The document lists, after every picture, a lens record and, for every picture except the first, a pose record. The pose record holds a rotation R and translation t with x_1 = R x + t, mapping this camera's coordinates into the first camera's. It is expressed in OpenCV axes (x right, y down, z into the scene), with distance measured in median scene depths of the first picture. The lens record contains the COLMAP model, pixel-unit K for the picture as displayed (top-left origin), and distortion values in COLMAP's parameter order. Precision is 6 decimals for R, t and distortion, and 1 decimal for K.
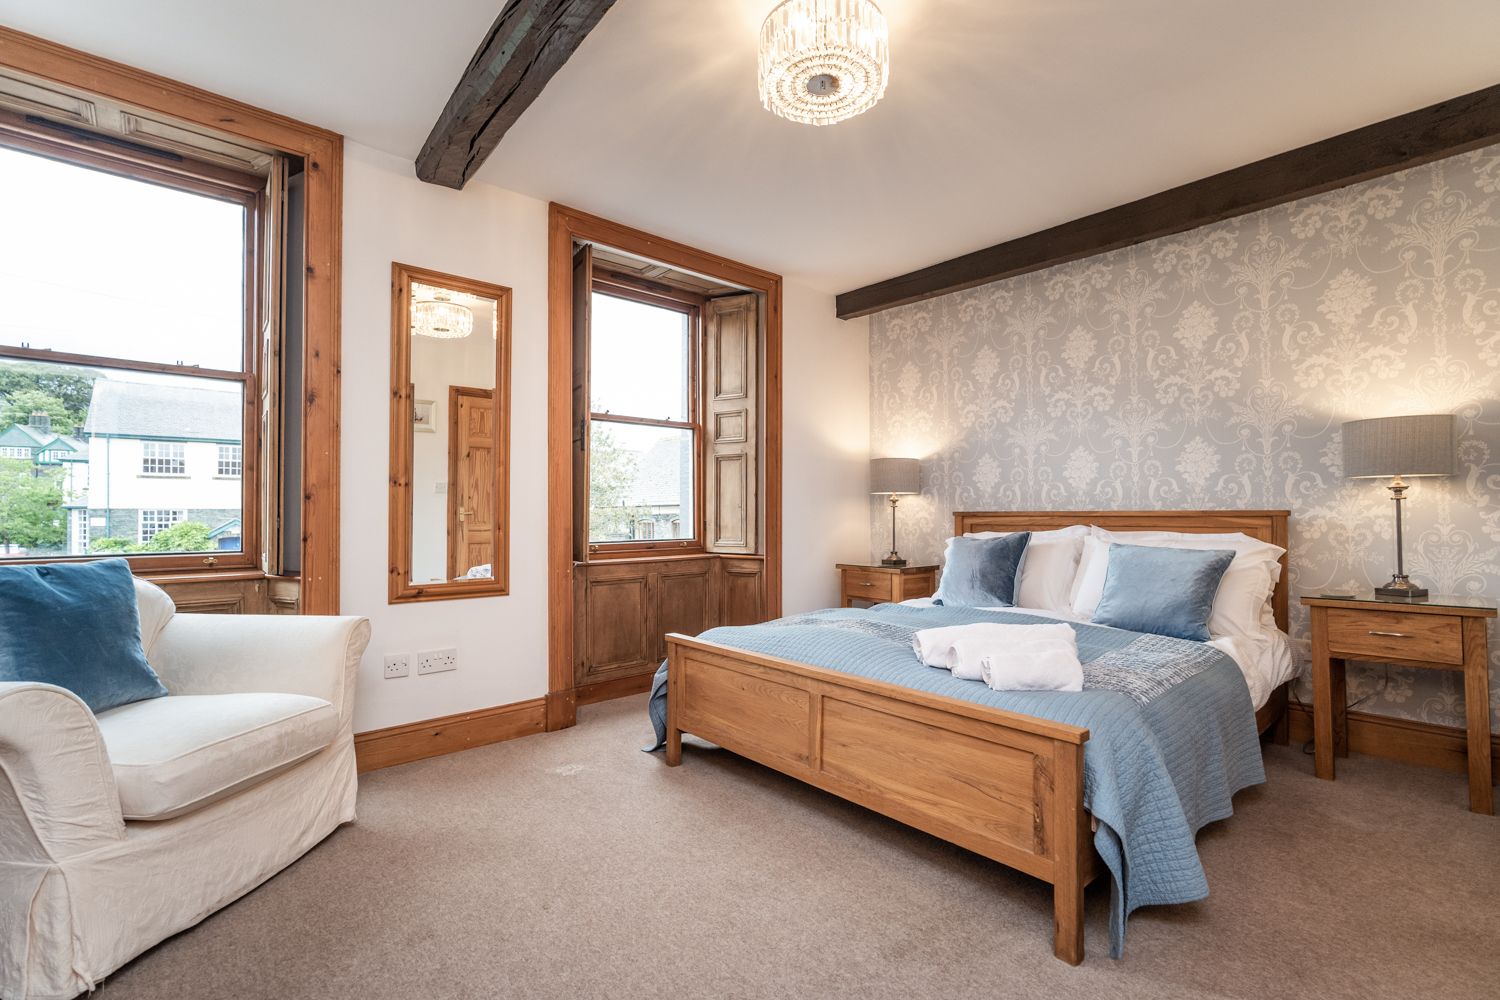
lens RADIAL K [[663.2, 0, 755.0], [0, 663.2, 502.0], [0, 0, 1]] dist [-0.004186, -0.000296]
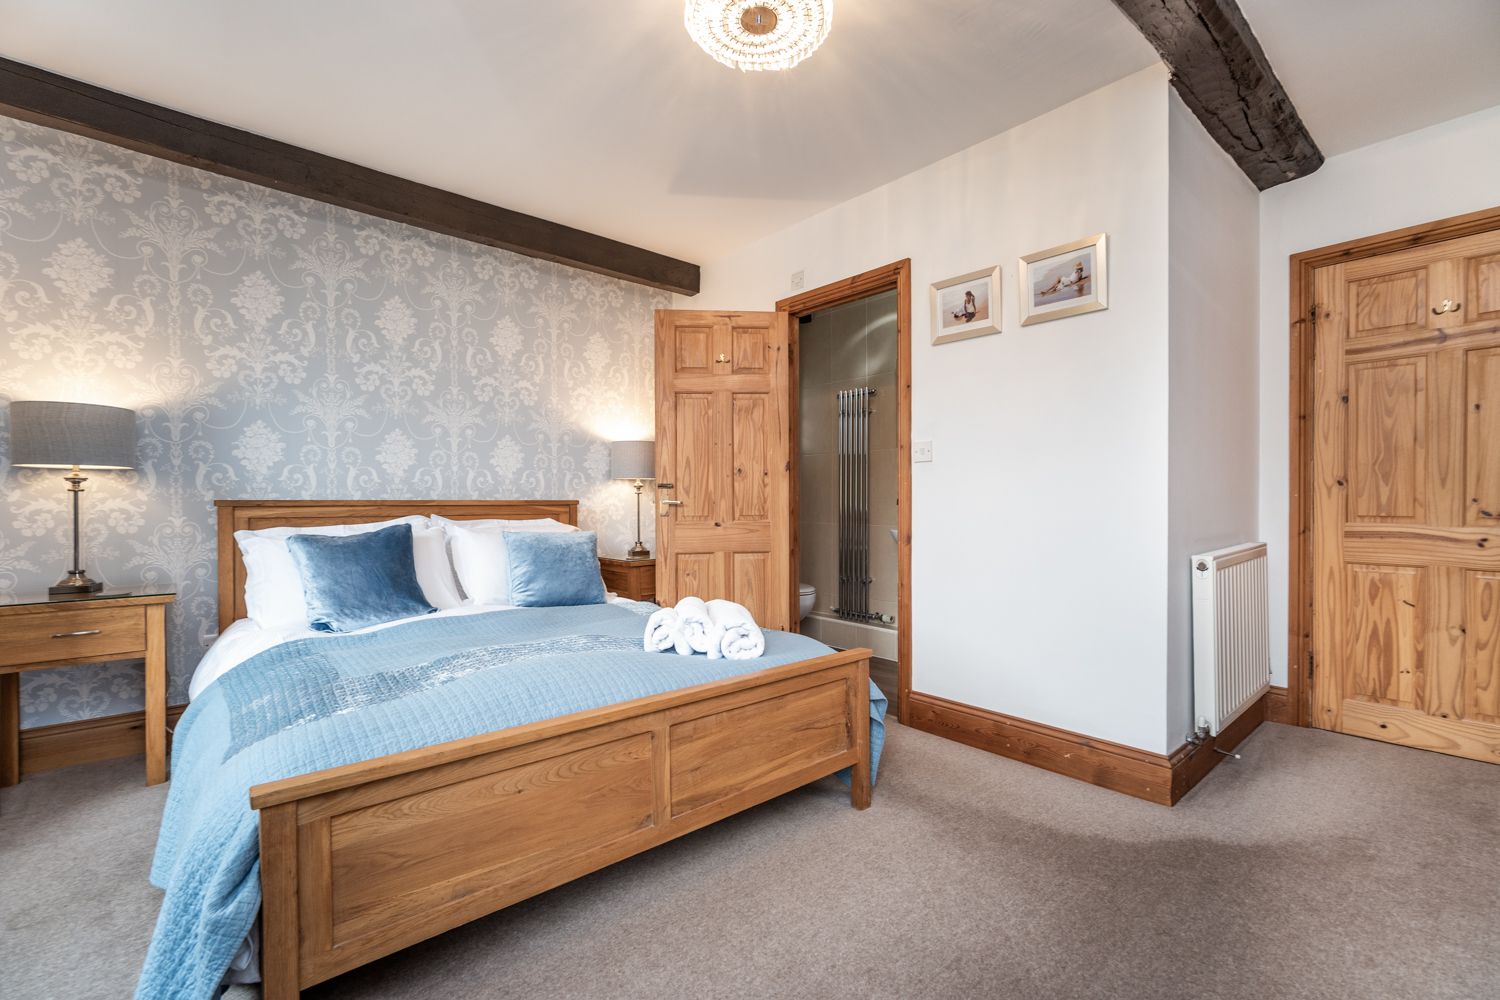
lens RADIAL K [[674.8, 0, 770.9], [0, 674.8, 503.2], [0, 0, 1]] dist [-0.000016, 0.001102]
pose [[-0.018978, 0.002162, 0.999818, -0.391858], [-0.013290, 0.999909, -0.002415, 0.011529], [-0.999732, -0.013334, -0.018947, 0.440607]]
